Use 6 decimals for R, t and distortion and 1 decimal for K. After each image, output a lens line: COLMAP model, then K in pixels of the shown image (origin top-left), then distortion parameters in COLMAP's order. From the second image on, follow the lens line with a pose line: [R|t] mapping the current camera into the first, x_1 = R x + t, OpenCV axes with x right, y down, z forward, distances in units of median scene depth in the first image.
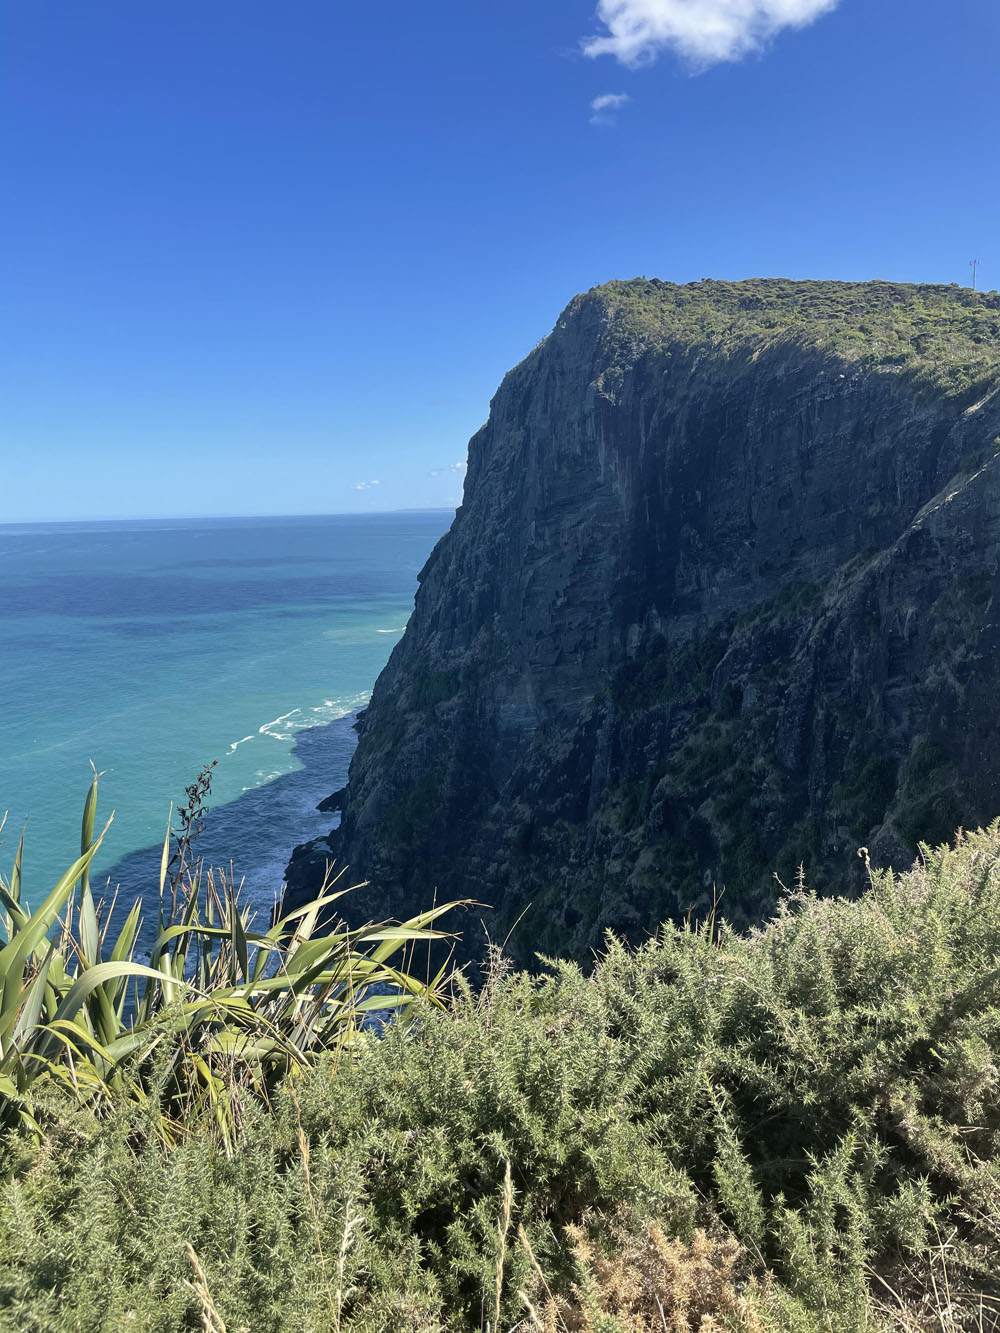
lens RADIAL K [[1016.5, 0, 497.7], [0, 1016.5, 661.3], [0, 0, 1]] dist [0.081579, -0.122134]
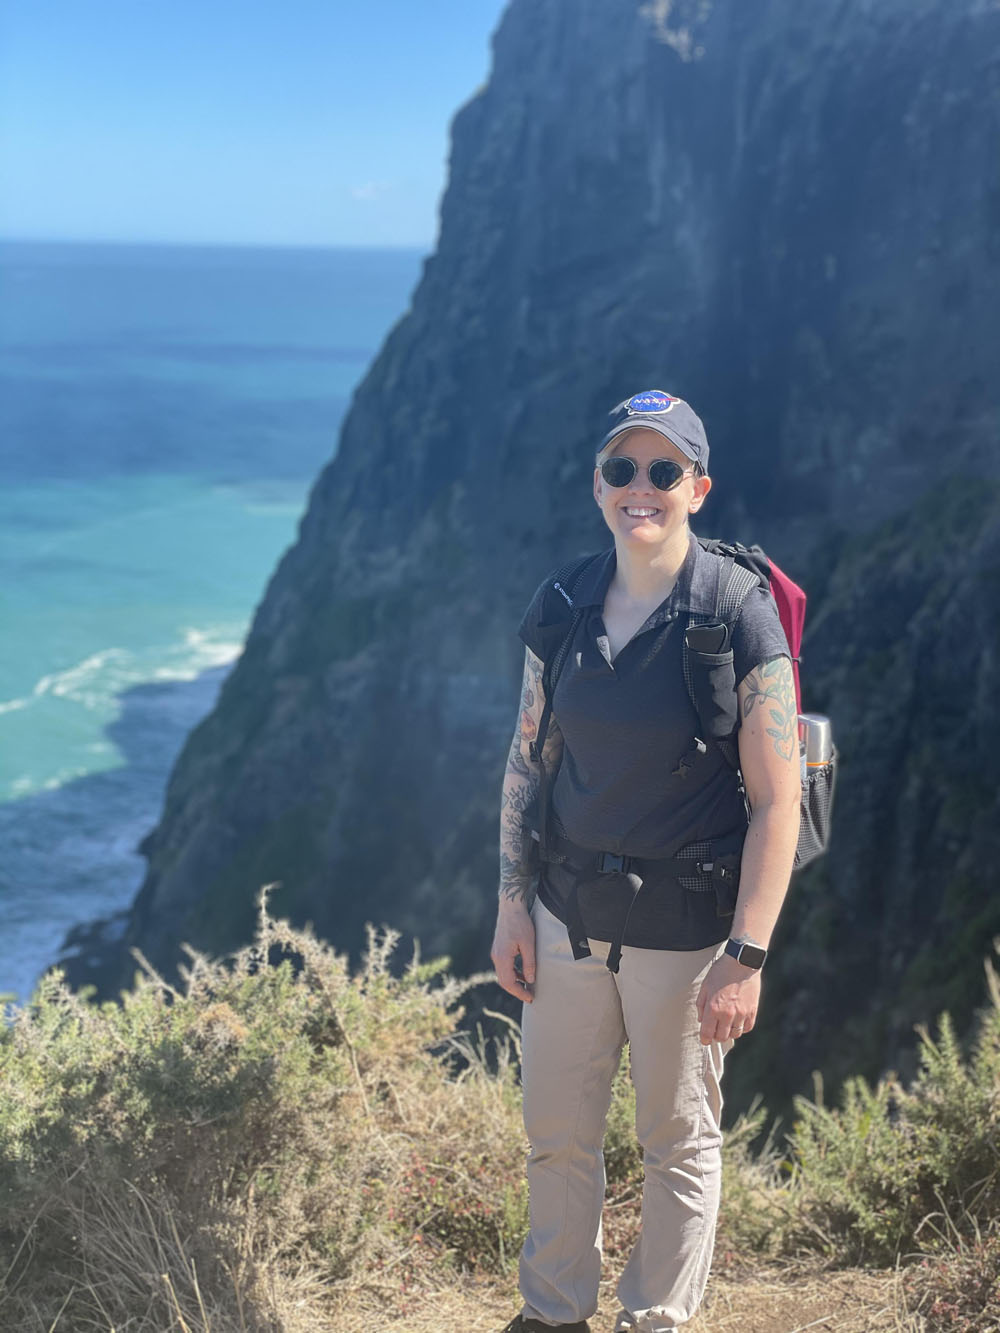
lens RADIAL K [[2017.5, 0, 521.2], [0, 2017.5, 654.0], [0, 0, 1]] dist [0.064828, 0.000000]
pose [[0.997506, 0.056941, -0.041702, 0.105008], [-0.054802, 0.997206, 0.050765, -0.025141], [0.044476, -0.048353, 0.997840, 0.064129]]
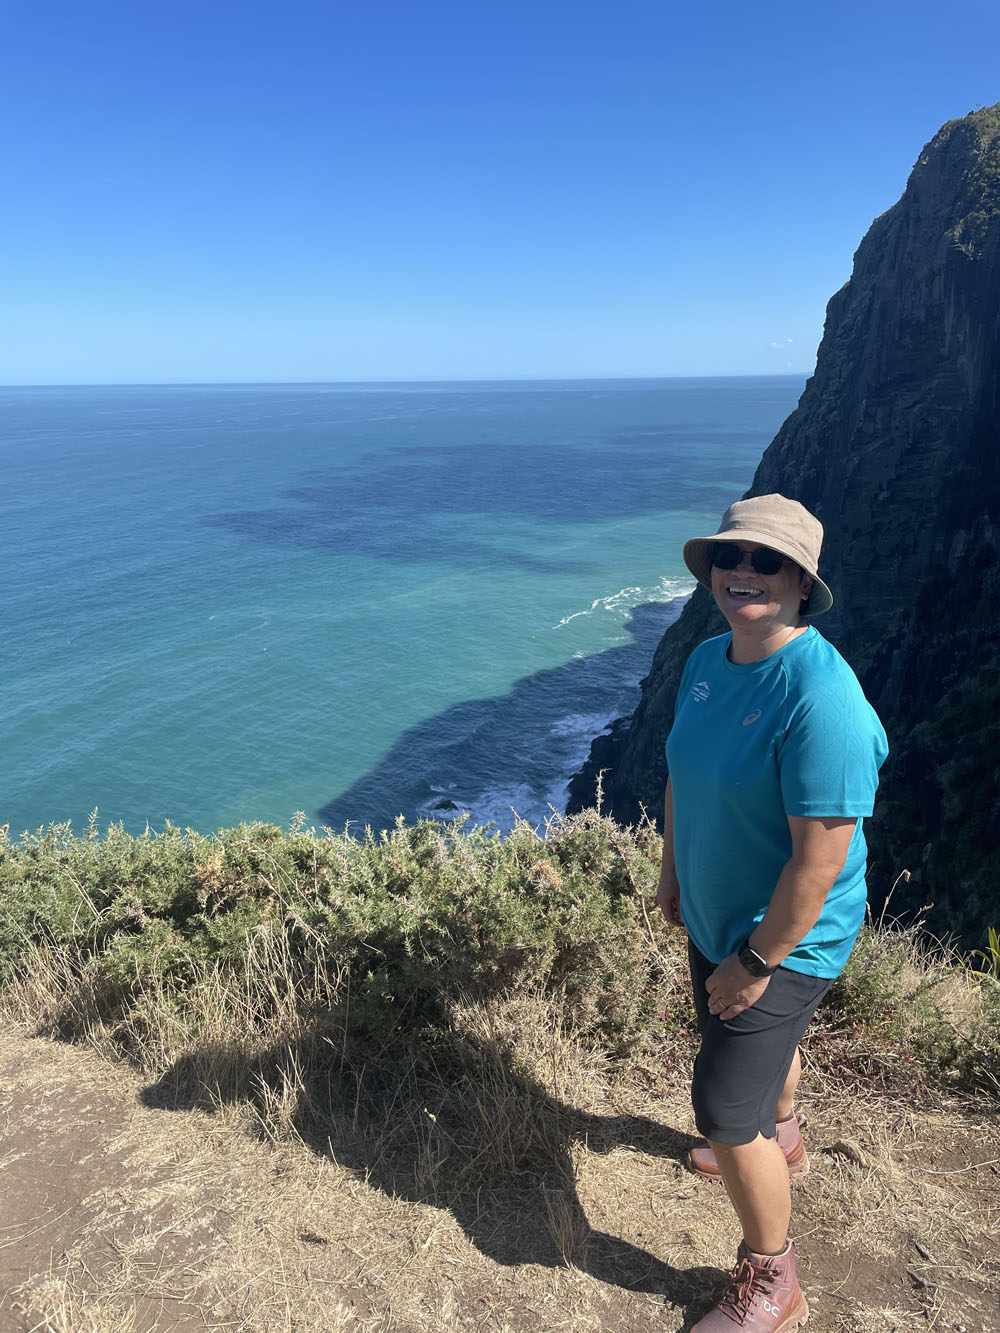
lens RADIAL K [[1016.5, 0, 495.9], [0, 1016.5, 664.1], [0, 0, 1]] dist [0.081579, -0.122134]
pose [[0.926927, 0.119197, -0.355806, 0.105496], [-0.071478, 0.986932, 0.144416, -0.025308], [0.368371, -0.108431, 0.923334, 0.069299]]
